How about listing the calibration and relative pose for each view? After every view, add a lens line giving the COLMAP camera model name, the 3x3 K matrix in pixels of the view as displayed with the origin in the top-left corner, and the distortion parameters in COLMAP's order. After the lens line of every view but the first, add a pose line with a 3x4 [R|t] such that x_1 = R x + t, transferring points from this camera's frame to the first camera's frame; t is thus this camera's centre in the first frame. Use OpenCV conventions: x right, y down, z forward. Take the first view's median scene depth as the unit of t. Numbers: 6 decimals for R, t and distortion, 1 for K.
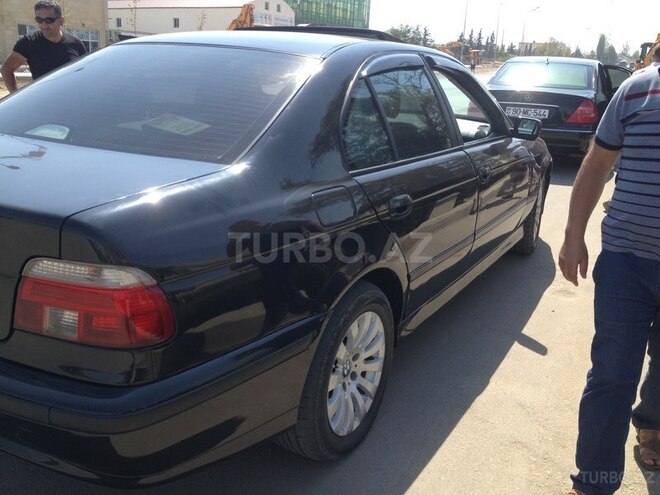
lens RADIAL K [[662.1, 0, 330.0], [0, 662.1, 247.5], [0, 0, 1]] dist [0.118214, -0.273559]
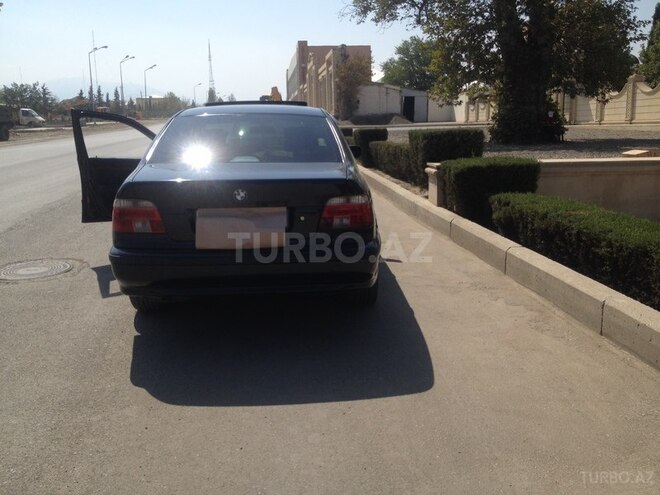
lens RADIAL K [[654.8, 0, 345.2], [0, 654.8, 248.4], [0, 0, 1]] dist [0.141206, -0.260118]
pose [[0.835150, -0.161513, 0.525774, -0.990654], [0.199308, 0.979813, -0.015595, 0.145301], [-0.512642, 0.117816, 0.850481, -0.655450]]
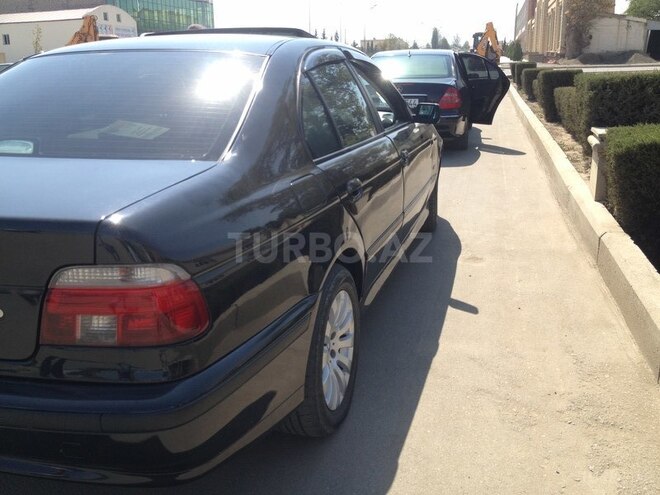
lens RADIAL K [[654.8, 0, 345.2], [0, 654.8, 248.4], [0, 0, 1]] dist [0.141206, -0.260118]
pose [[0.968609, -0.127068, 0.213659, -0.136903], [0.127423, 0.991774, 0.012164, 0.015791], [-0.213447, 0.015443, 0.976833, -0.026352]]
